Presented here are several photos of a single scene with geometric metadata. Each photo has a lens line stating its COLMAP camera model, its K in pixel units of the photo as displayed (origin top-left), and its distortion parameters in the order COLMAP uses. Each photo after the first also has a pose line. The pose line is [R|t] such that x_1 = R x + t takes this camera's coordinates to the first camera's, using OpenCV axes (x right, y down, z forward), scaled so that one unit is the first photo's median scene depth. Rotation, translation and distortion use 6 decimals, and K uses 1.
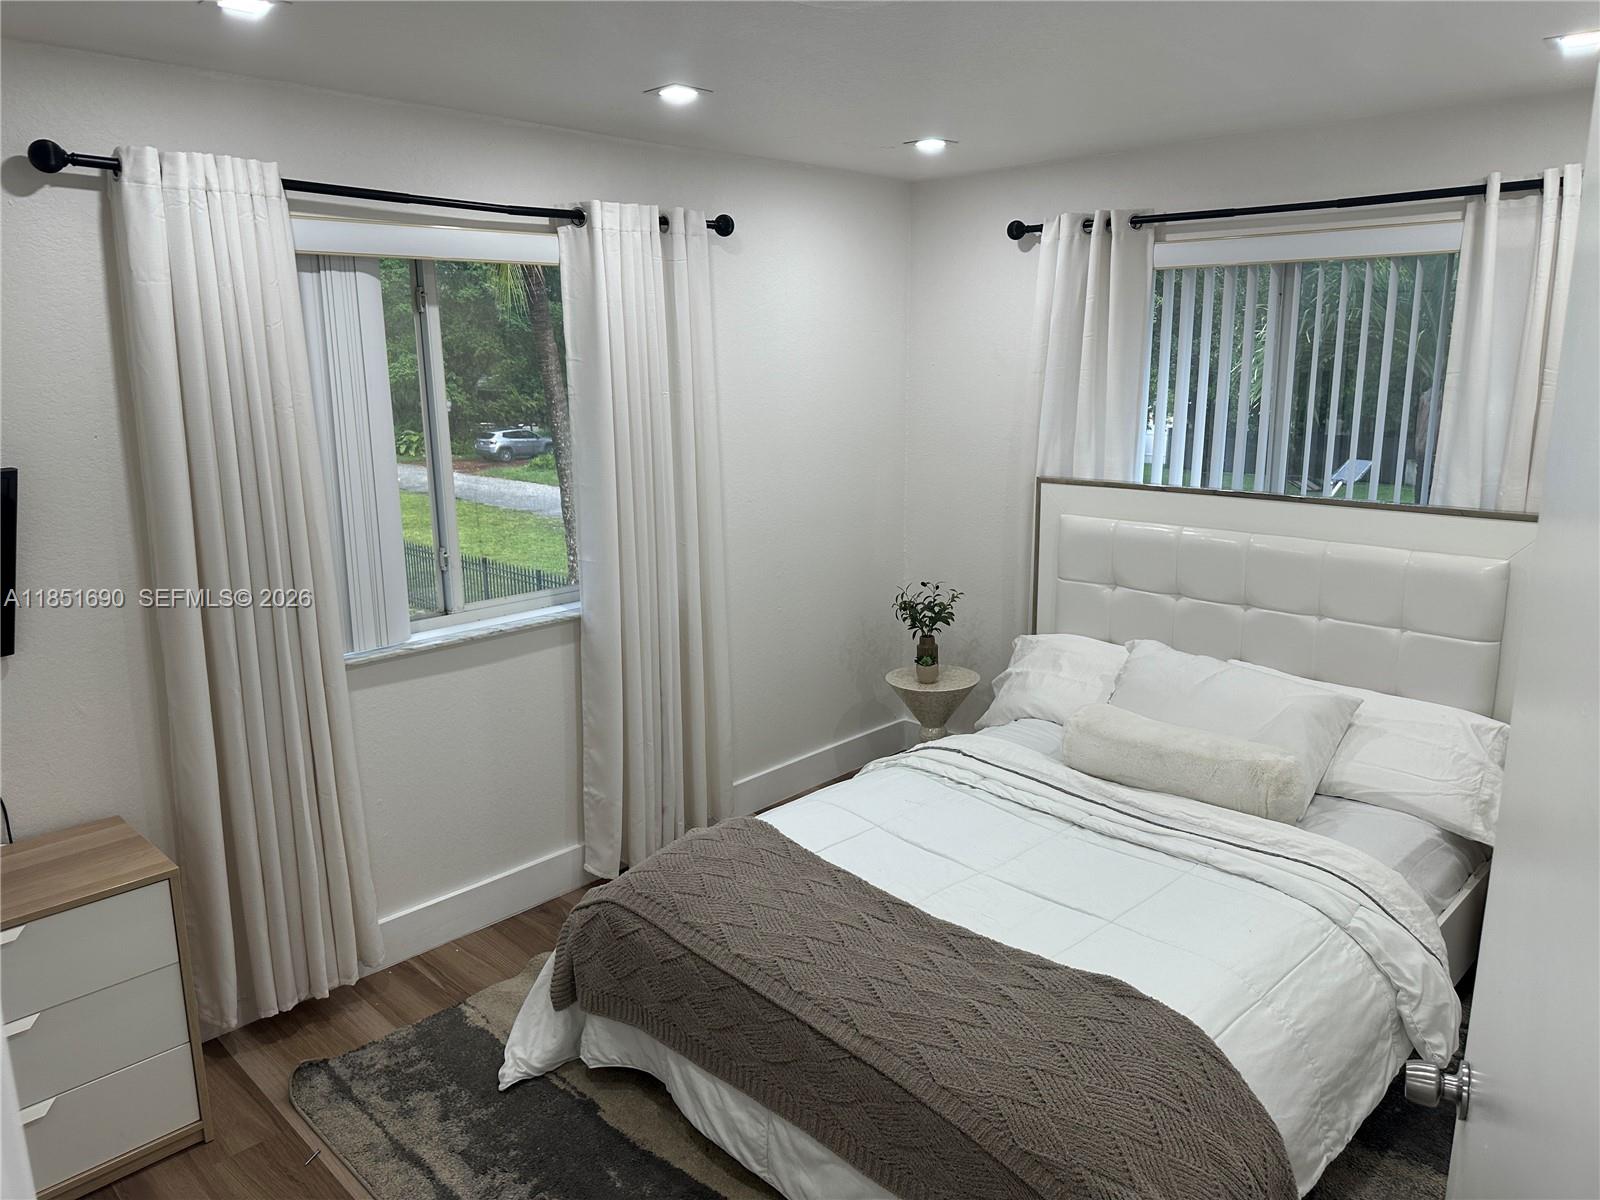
lens RADIAL K [[1107.8, 0, 812.1], [0, 1107.8, 606.0], [0, 0, 1]] dist [0.116939, -0.200263]
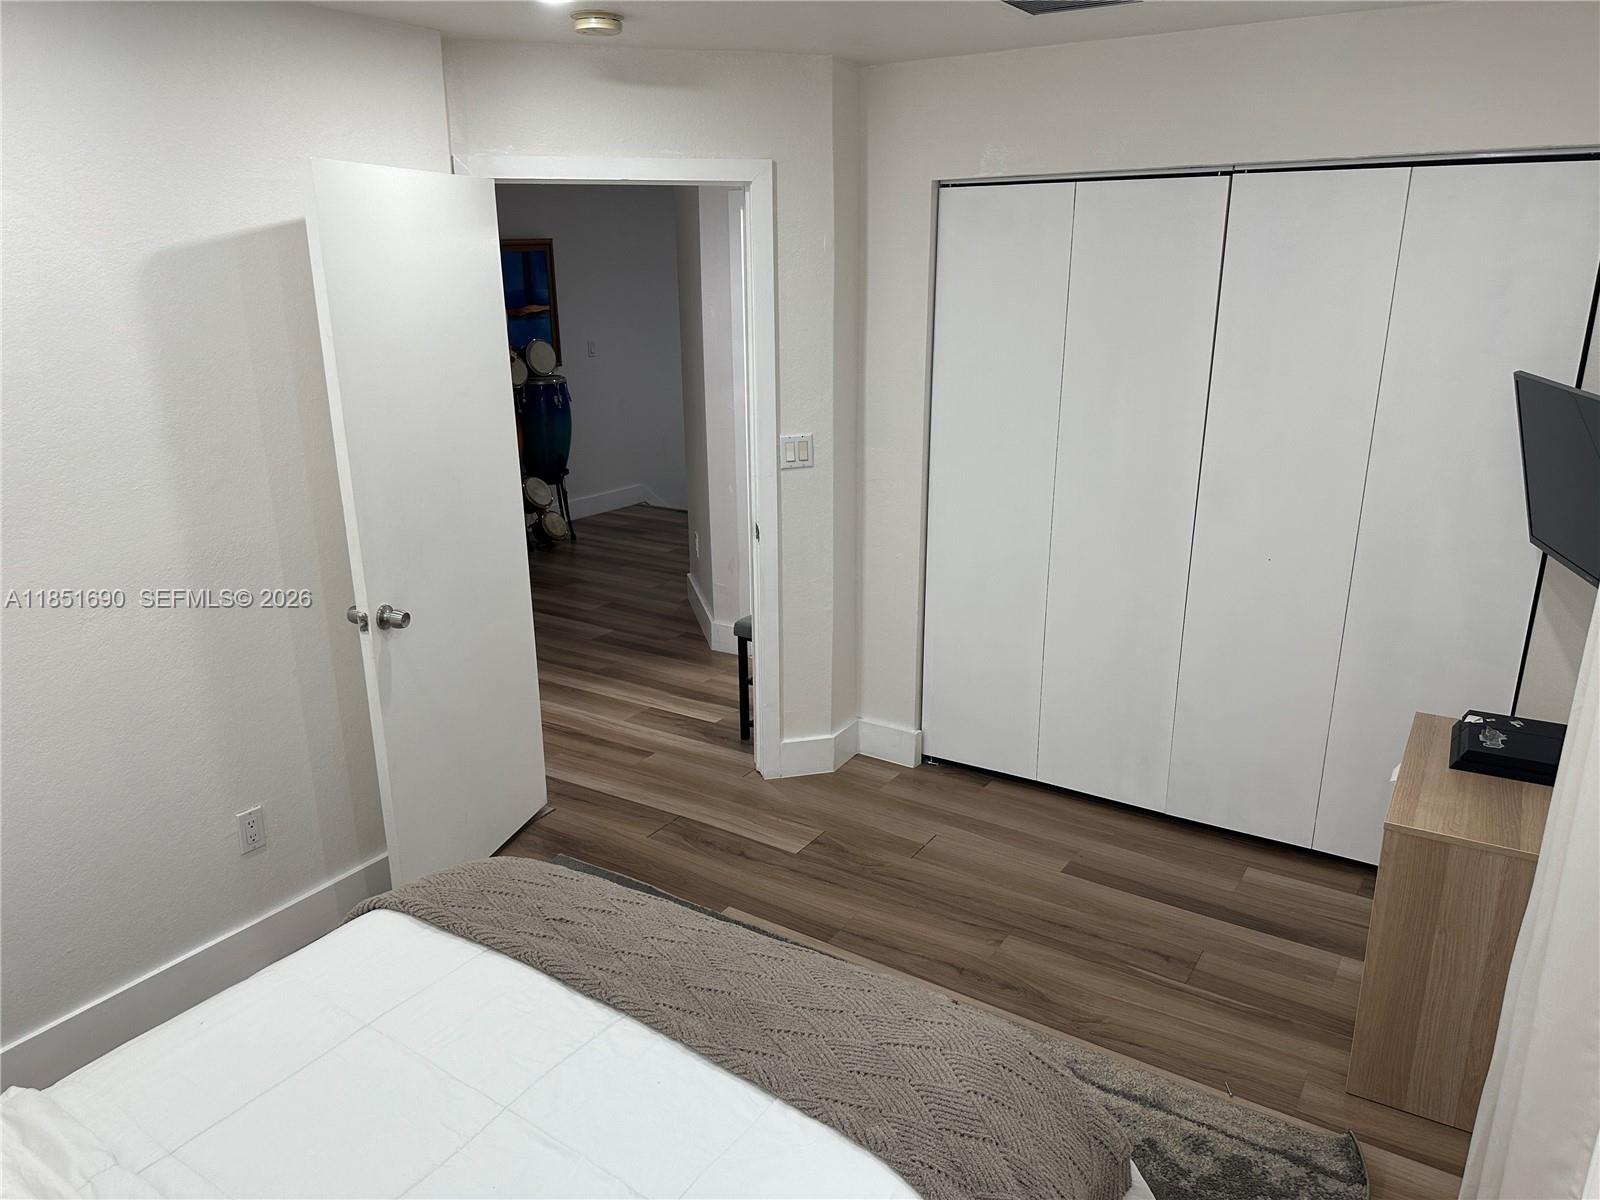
lens RADIAL K [[1113.0, 0, 810.8], [0, 1113.0, 602.1], [0, 0, 1]] dist [0.112136, -0.158385]
pose [[-0.977676, 0.071319, -0.197647, 0.077941], [-0.036574, 0.868515, 0.494311, -0.314806], [0.206913, 0.490505, -0.846518, 1.288206]]
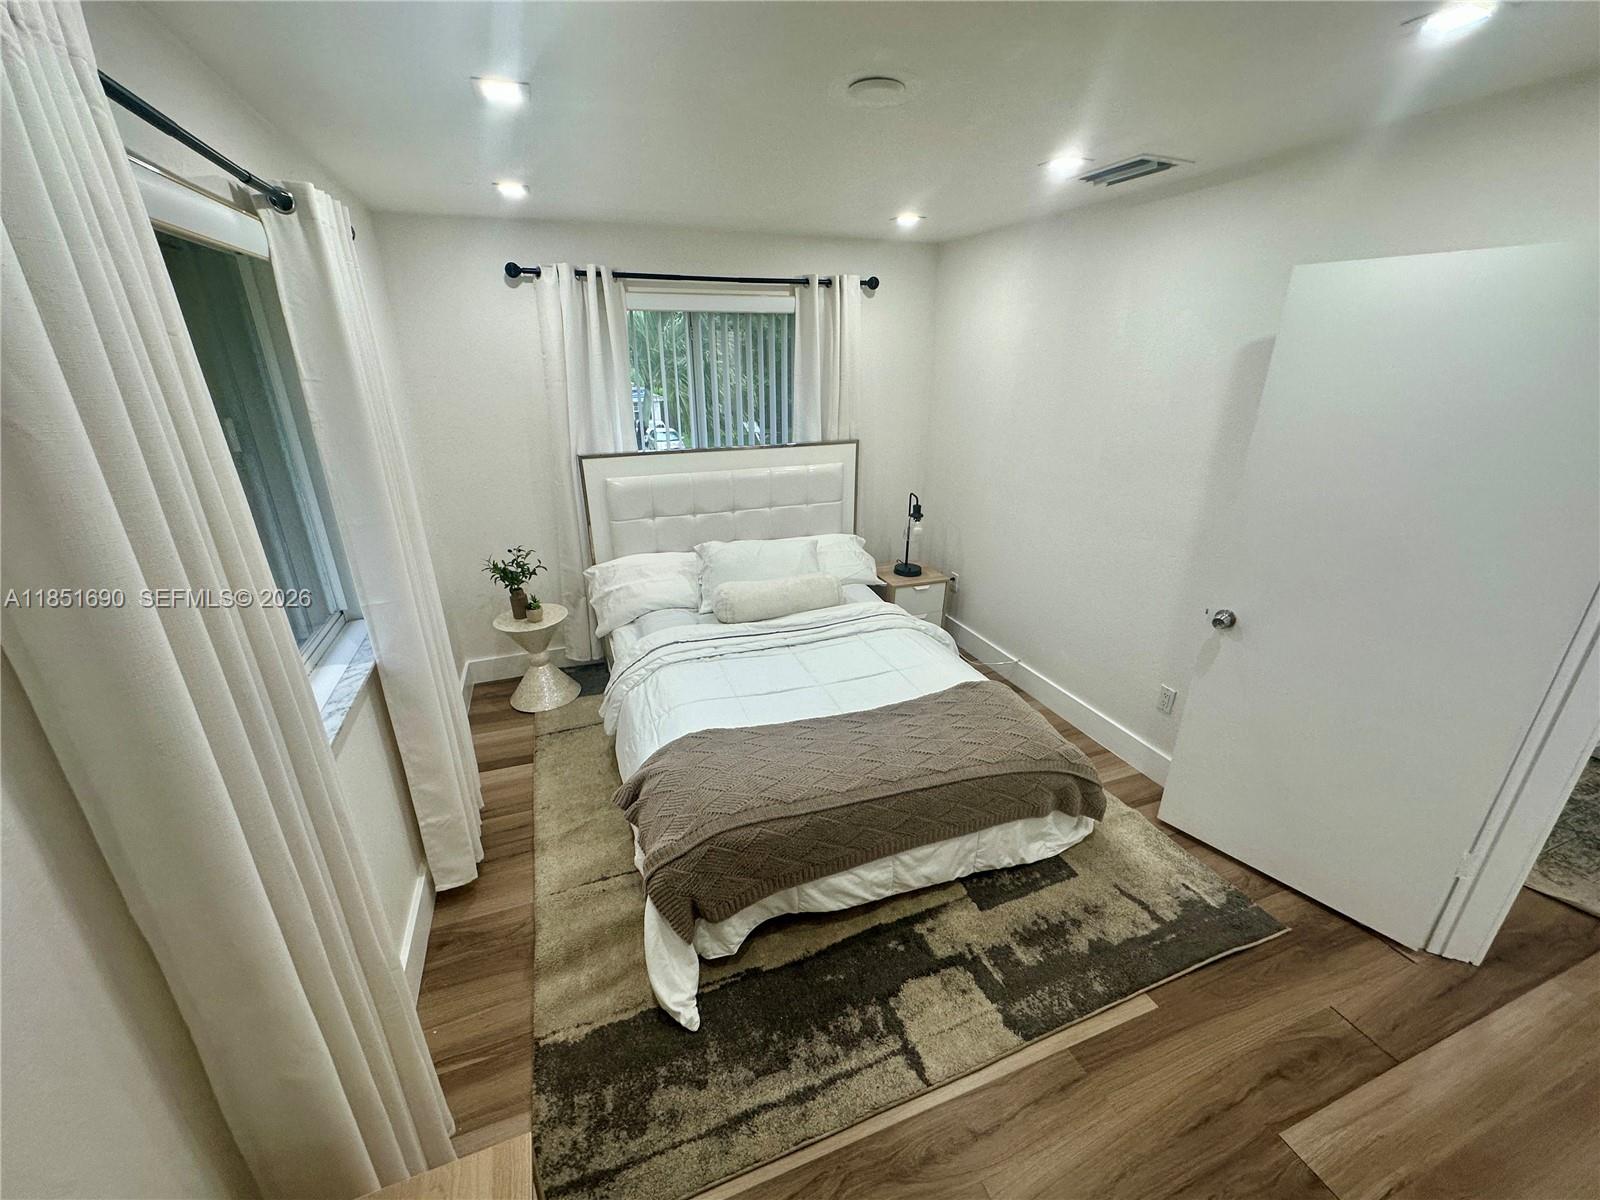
lens RADIAL K [[636.5, 0, 797.0], [0, 636.5, 602.8], [0, 0, 1]] dist [-0.007050, -0.000274]
pose [[0.425403, -0.321862, 0.845835, -0.570196], [0.202043, 0.944808, 0.257908, -0.120978], [-0.882163, 0.061181, 0.466954, 0.507462]]
